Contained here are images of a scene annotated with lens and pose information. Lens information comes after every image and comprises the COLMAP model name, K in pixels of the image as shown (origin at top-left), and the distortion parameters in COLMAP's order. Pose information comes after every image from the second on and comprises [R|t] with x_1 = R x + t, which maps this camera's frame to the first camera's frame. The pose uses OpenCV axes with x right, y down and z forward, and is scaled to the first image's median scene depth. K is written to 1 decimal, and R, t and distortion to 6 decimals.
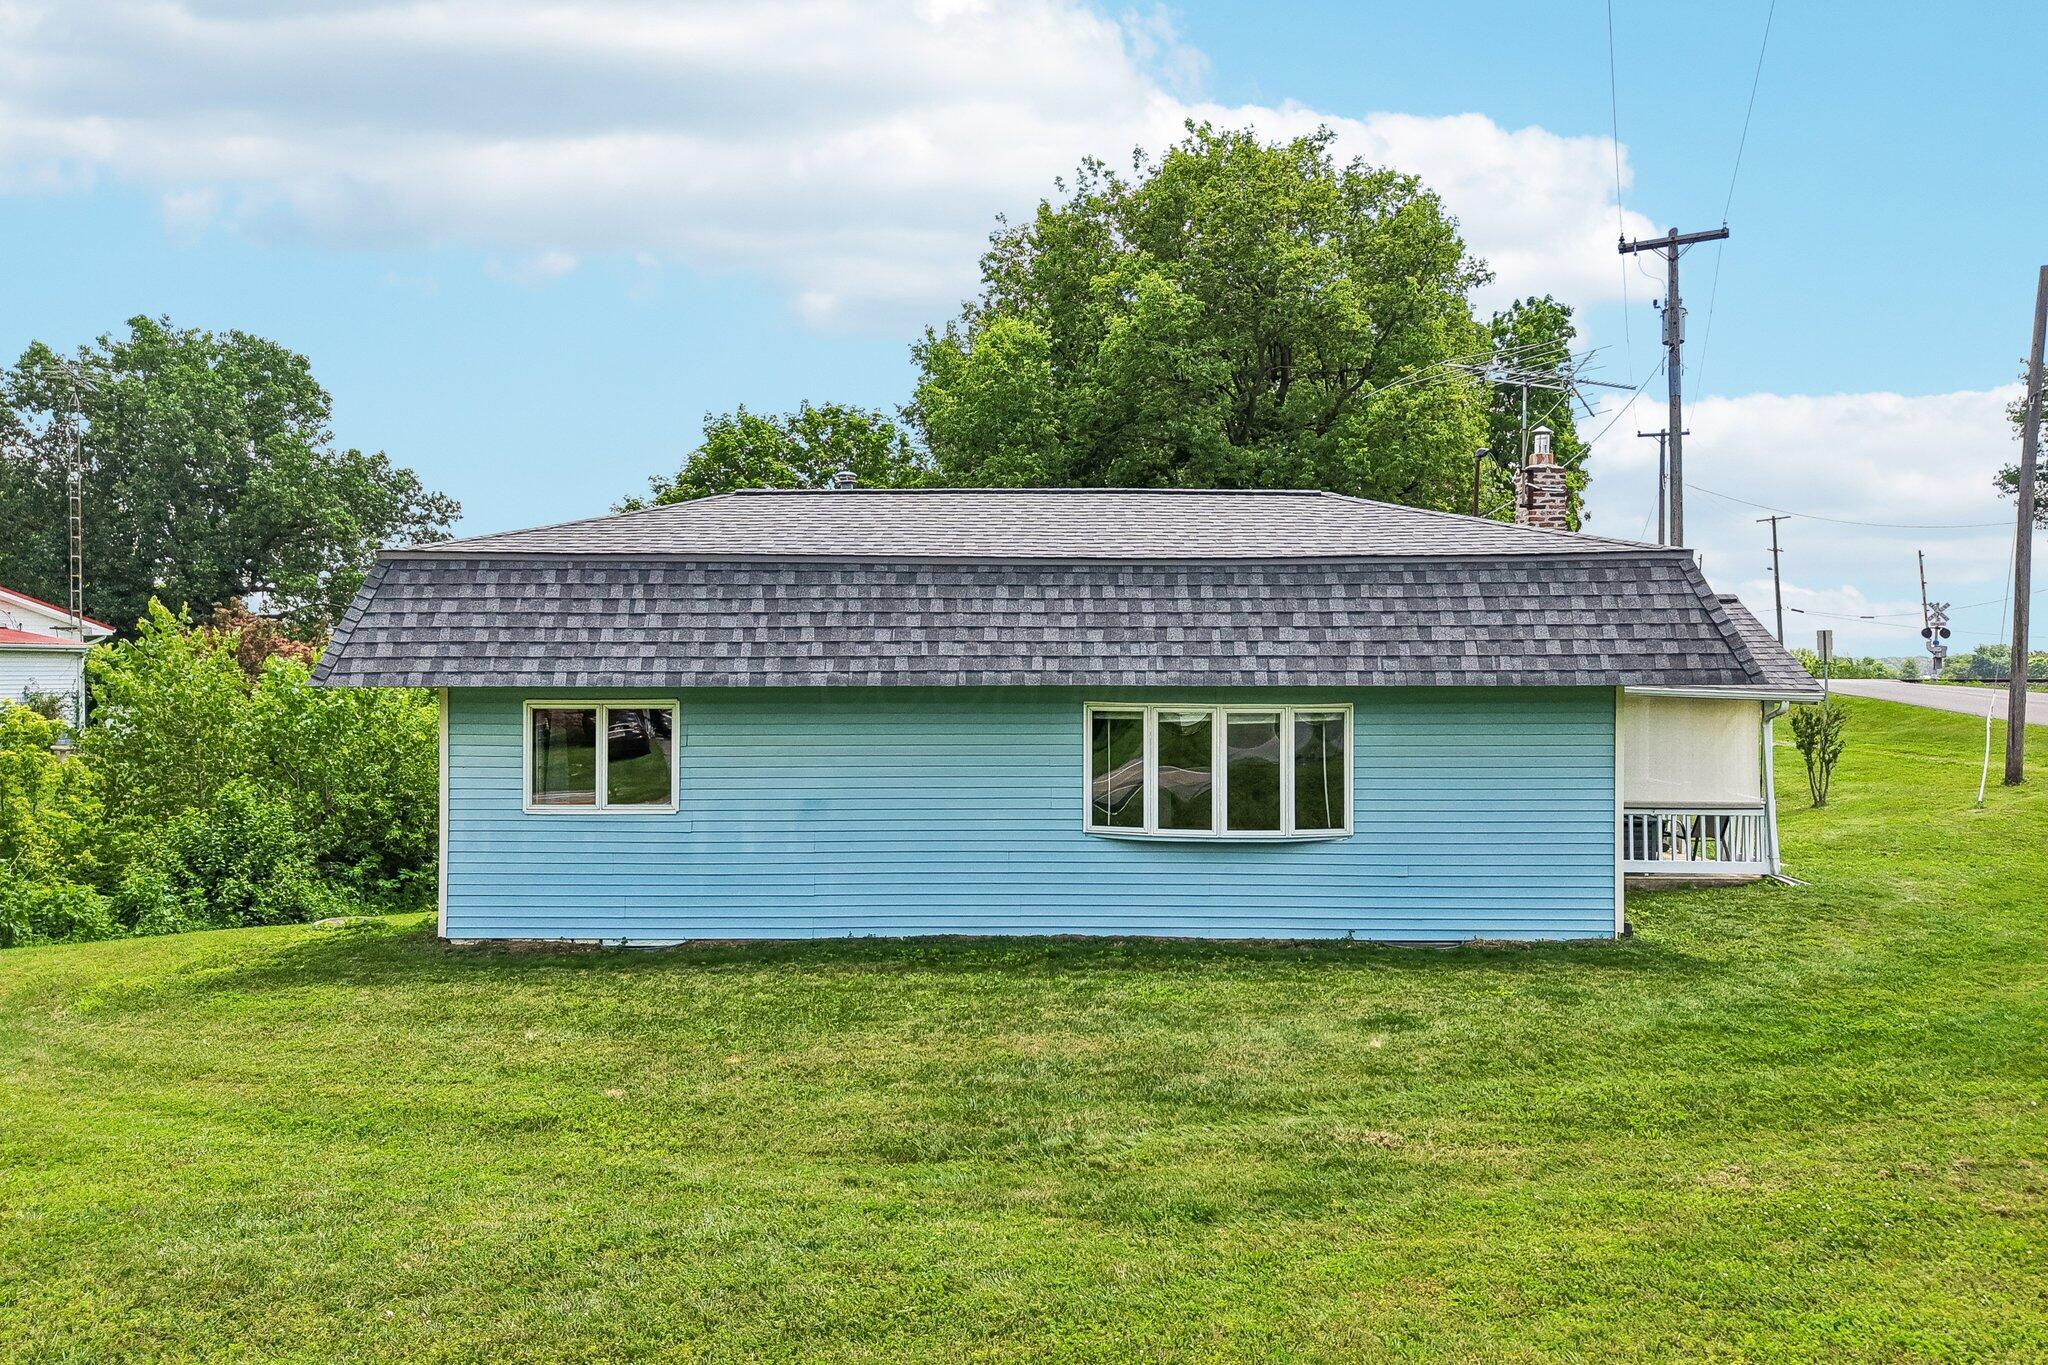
lens RADIAL K [[1379.2, 0, 1034.9], [0, 1379.2, 680.7], [0, 0, 1]] dist [0.019121, -0.017221]
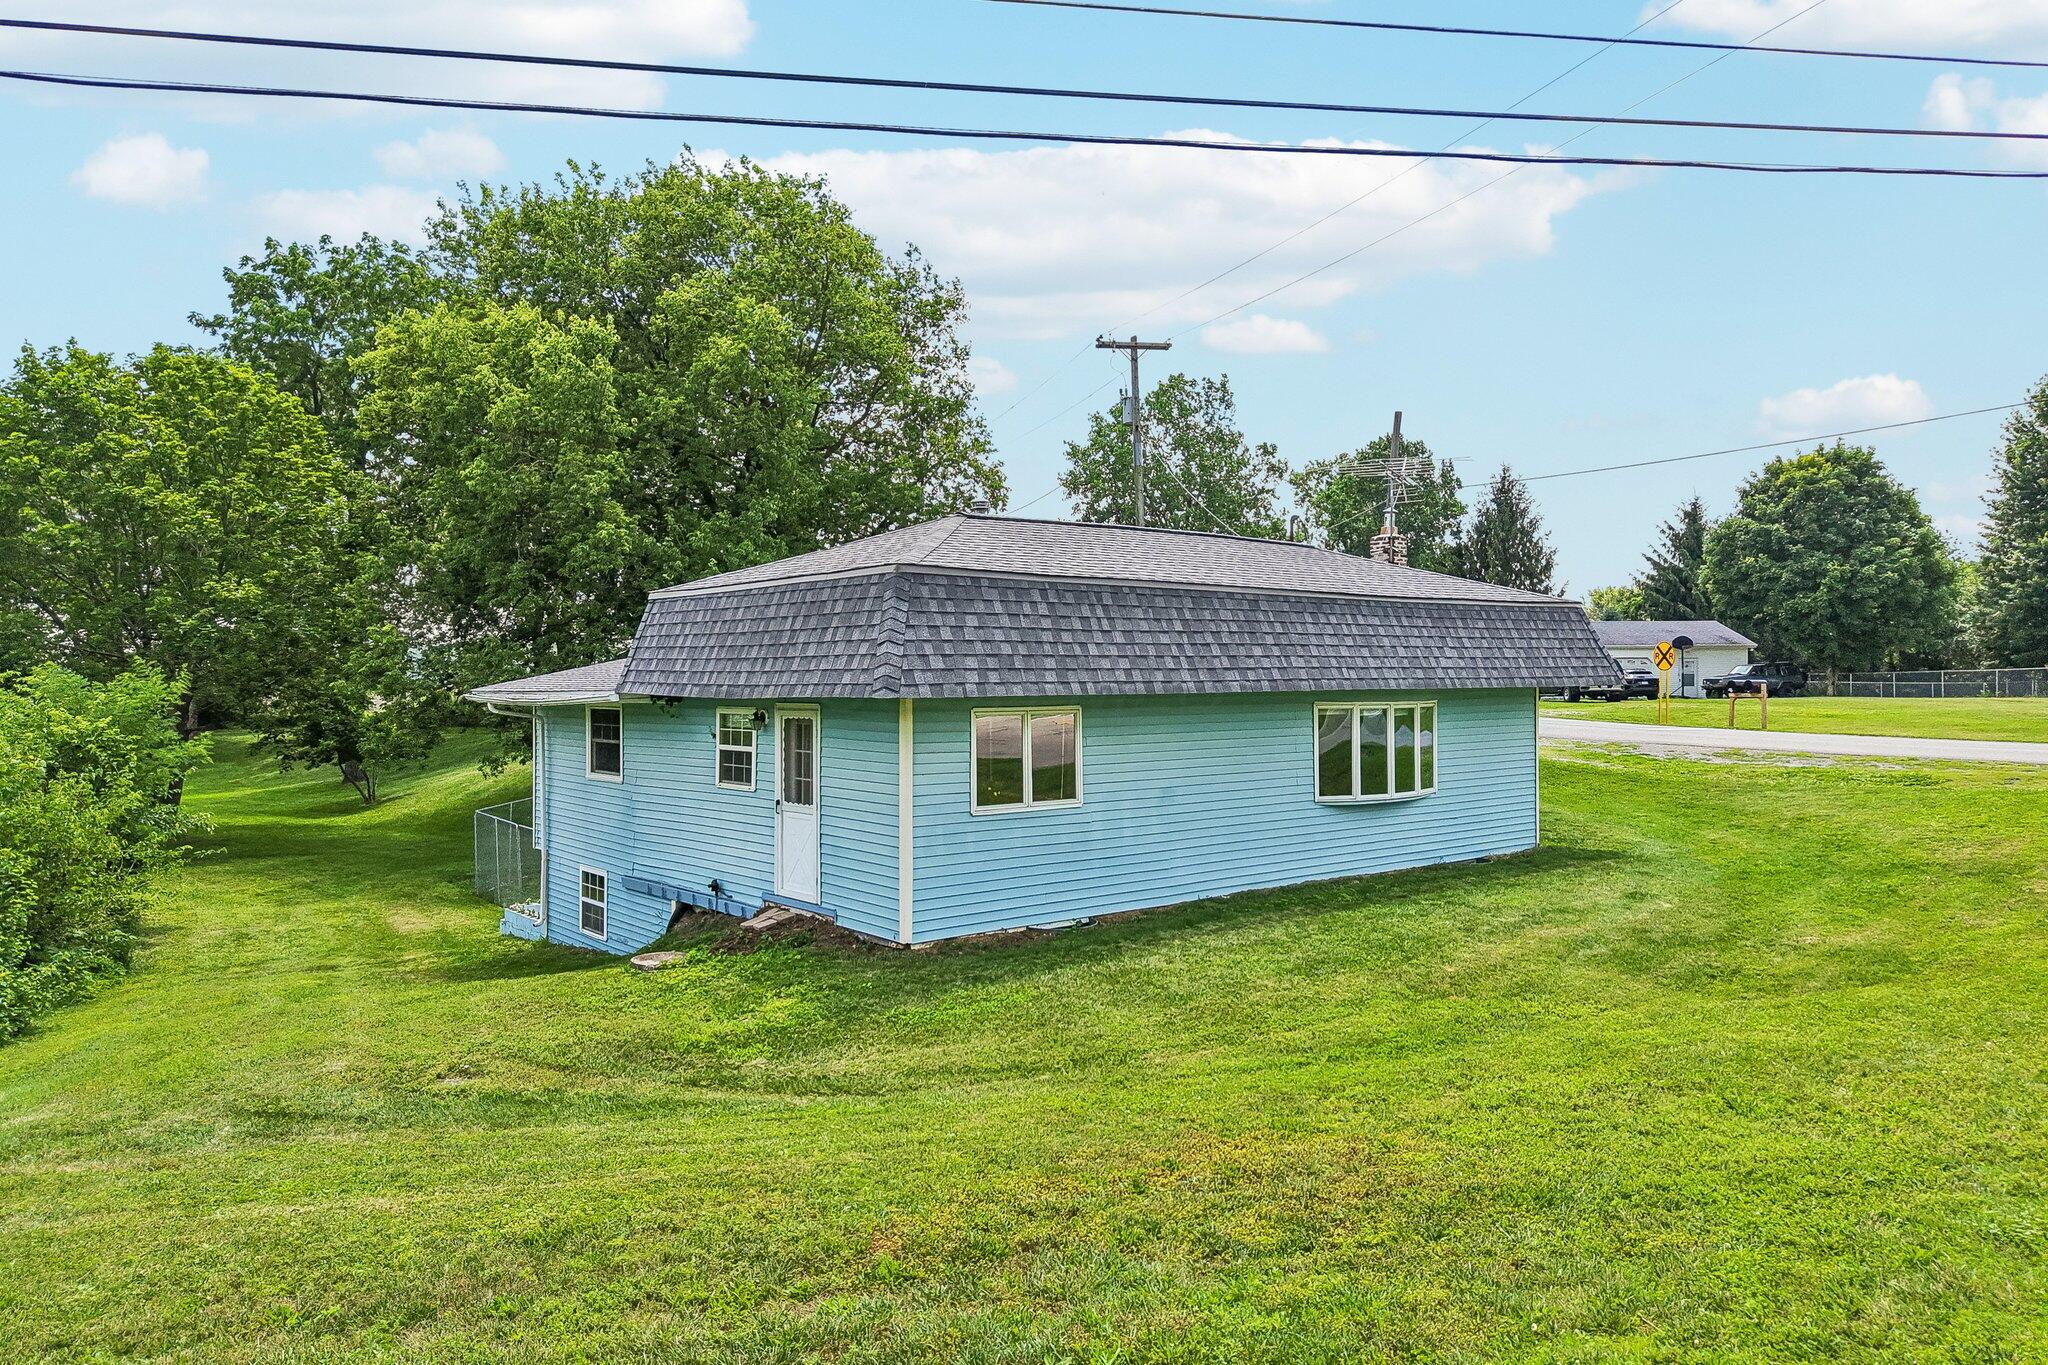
lens RADIAL K [[1379.2, 0, 1034.9], [0, 1379.2, 680.7], [0, 0, 1]] dist [0.019121, -0.017221]
pose [[0.775560, -0.006403, 0.631242, -1.019024], [0.011093, 0.999932, -0.003487, -0.003624], [-0.631177, 0.009706, 0.775578, 0.149845]]
